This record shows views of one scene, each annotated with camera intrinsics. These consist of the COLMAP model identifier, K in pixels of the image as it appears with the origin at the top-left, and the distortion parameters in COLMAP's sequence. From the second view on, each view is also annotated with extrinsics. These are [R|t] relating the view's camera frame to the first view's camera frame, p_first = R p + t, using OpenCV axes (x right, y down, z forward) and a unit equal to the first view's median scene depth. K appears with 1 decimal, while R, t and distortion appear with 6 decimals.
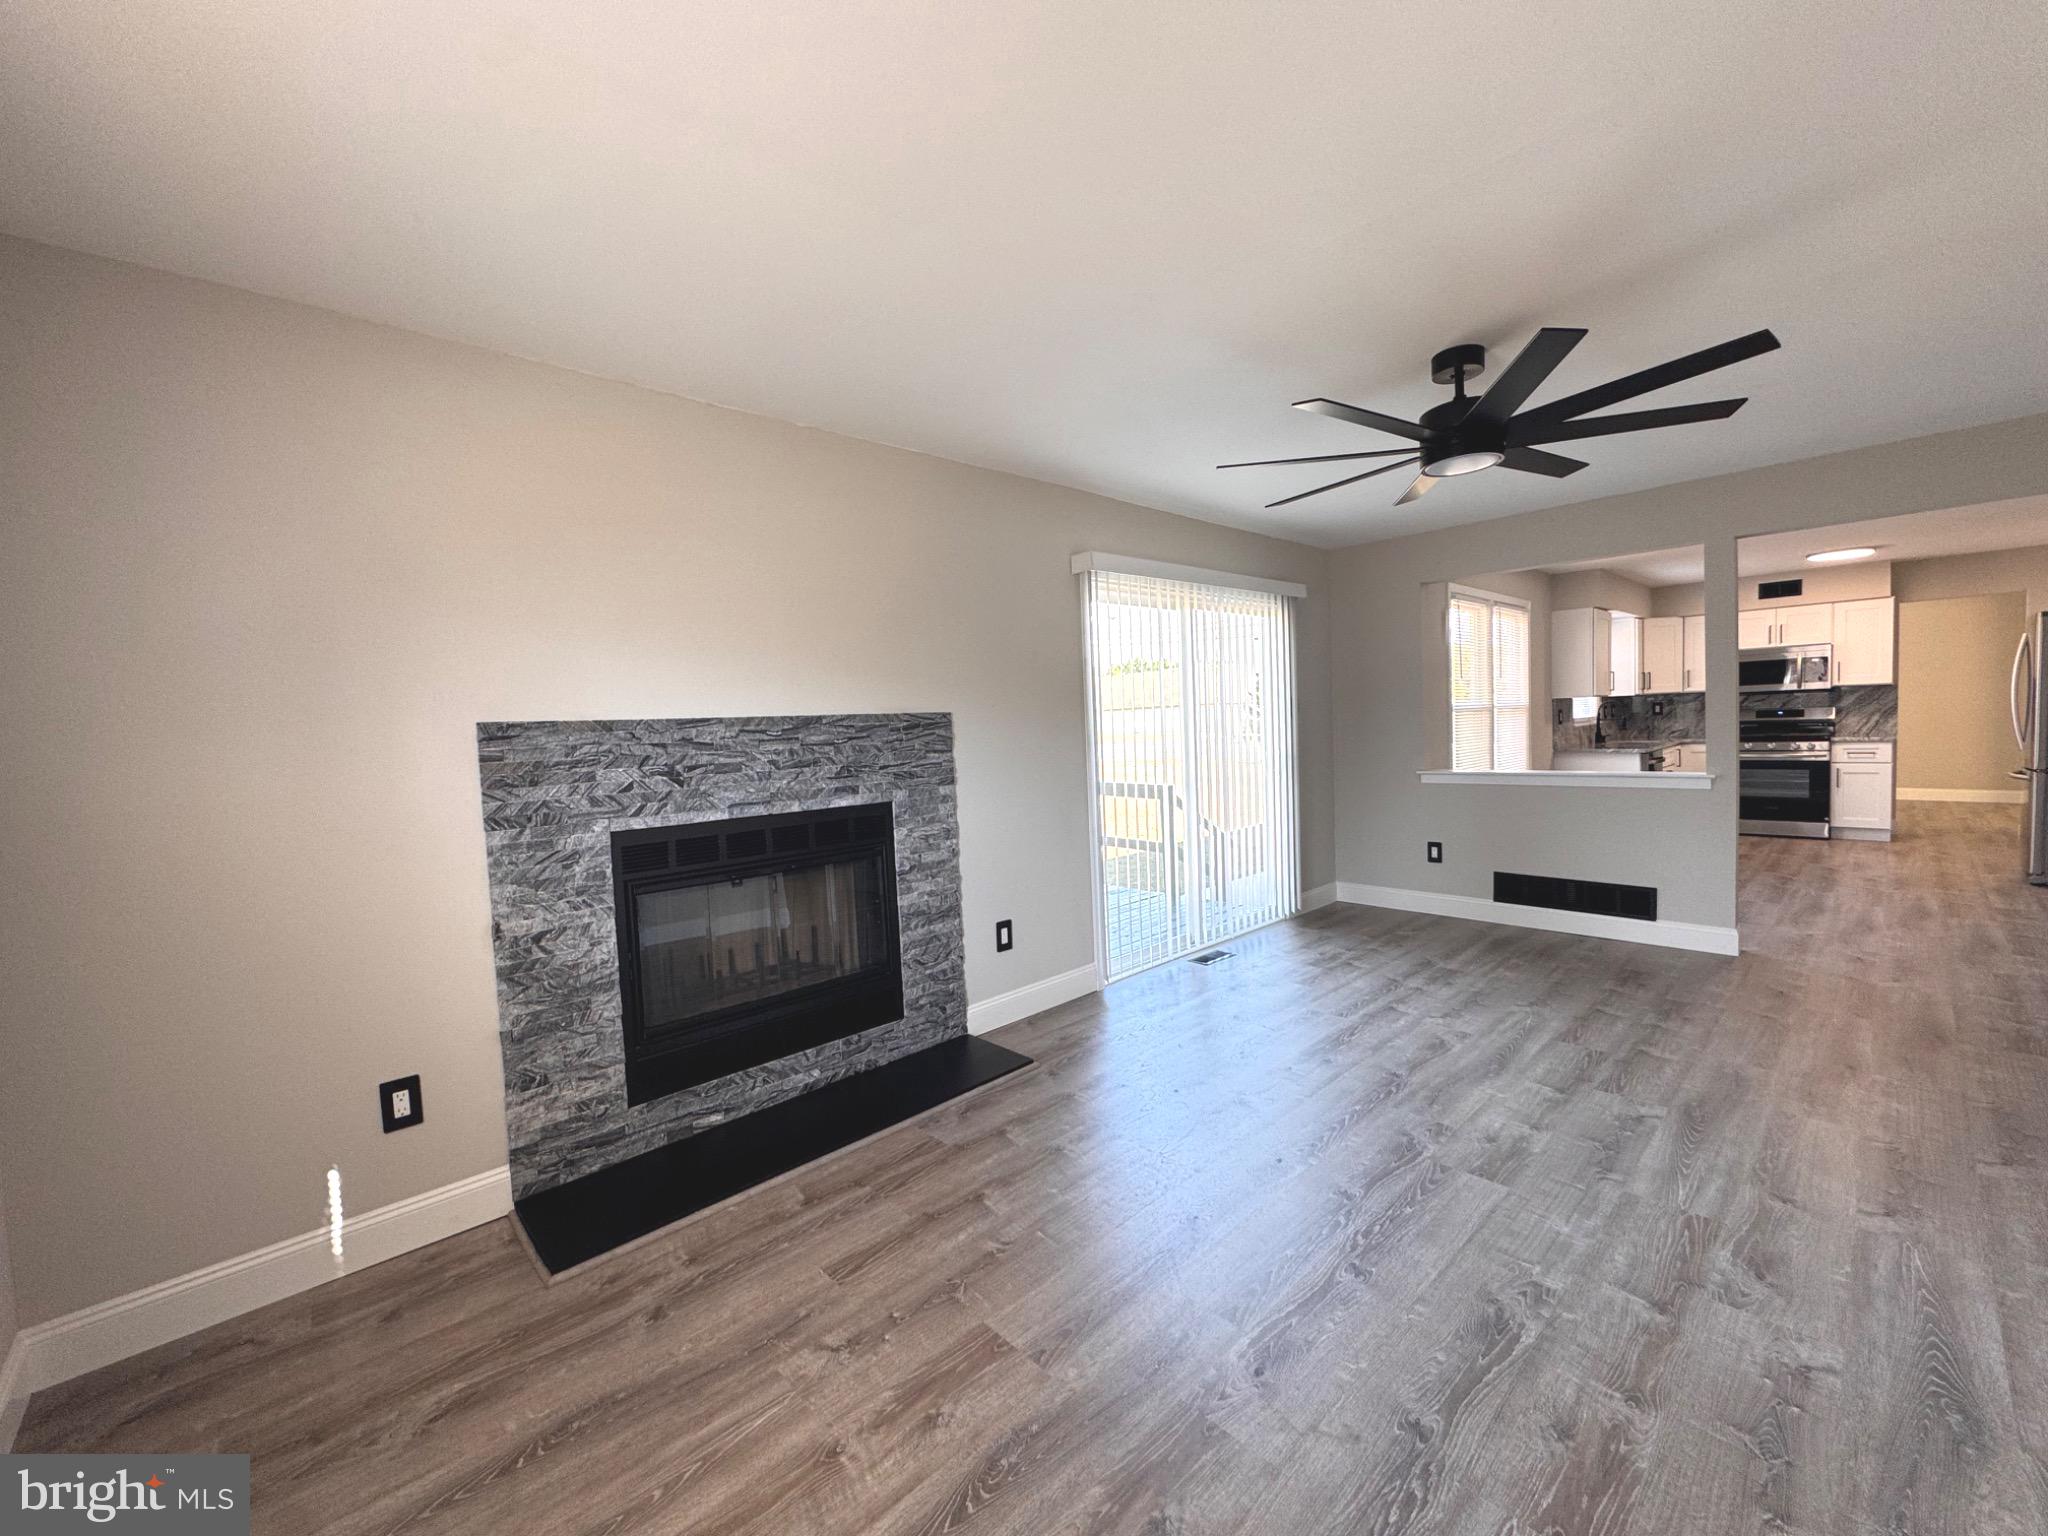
lens RADIAL K [[816.8, 0, 1023.7], [0, 816.8, 770.3], [0, 0, 1]] dist [-0.002569, 0.000190]
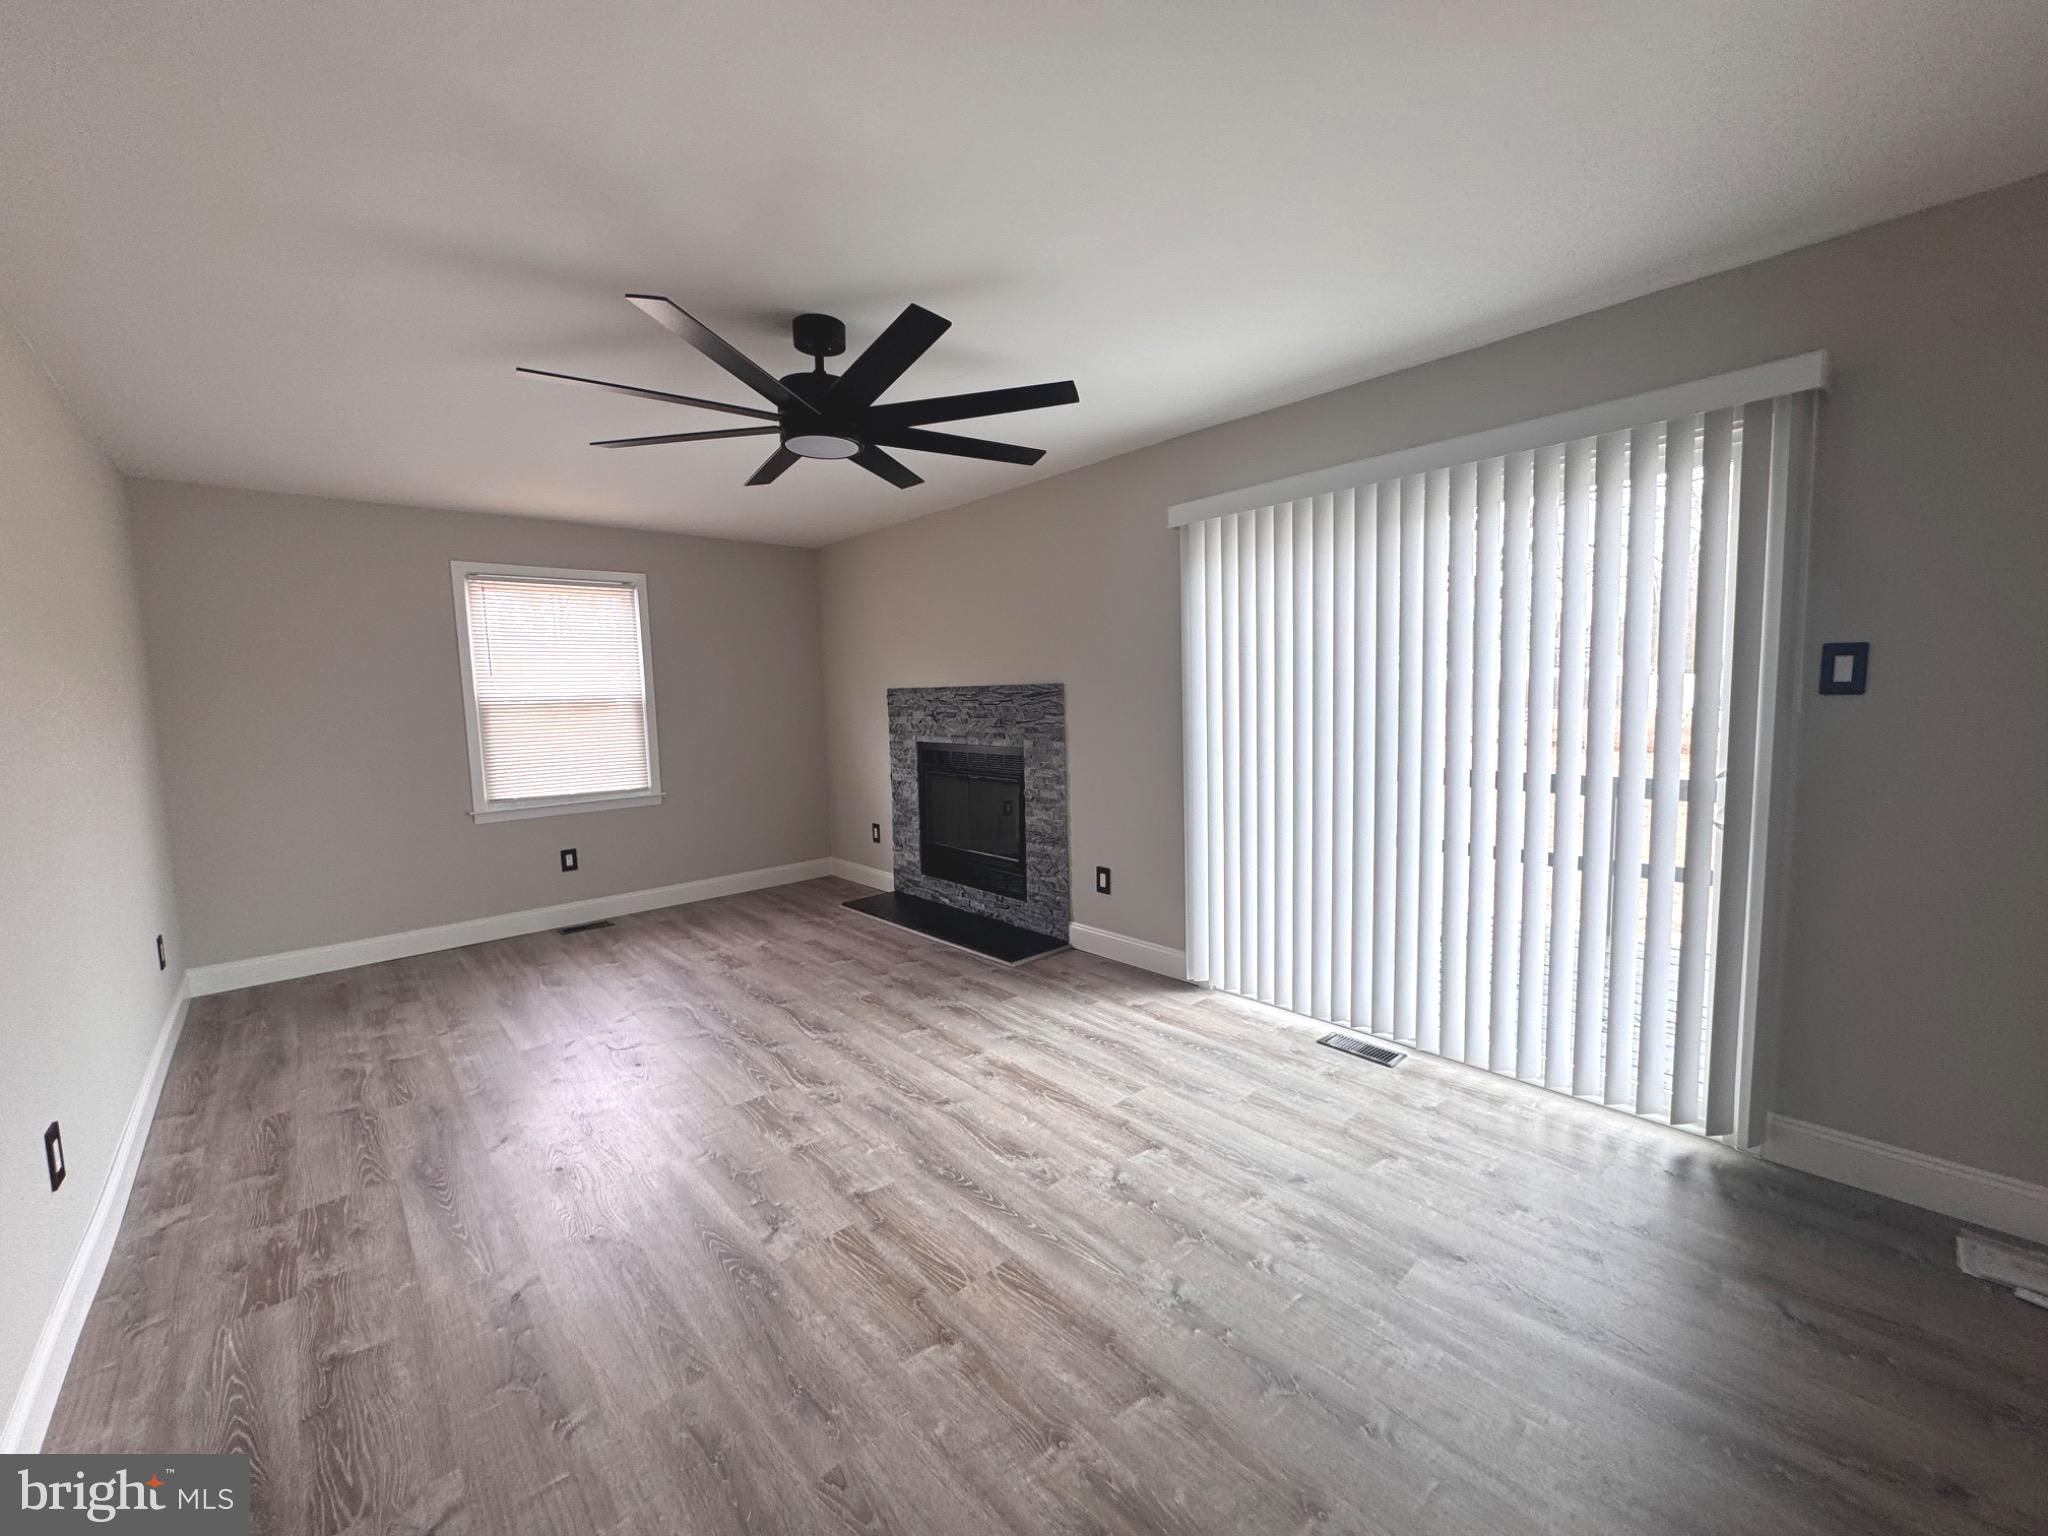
lens RADIAL K [[816.8, 0, 1028.6], [0, 816.8, 773.7], [0, 0, 1]] dist [-0.002569, 0.000190]
pose [[-0.015616, 0.145353, -0.989257, 1.327893], [-0.027995, 0.988926, 0.145747, -0.131523], [0.999486, 0.029970, -0.011374, 1.110912]]
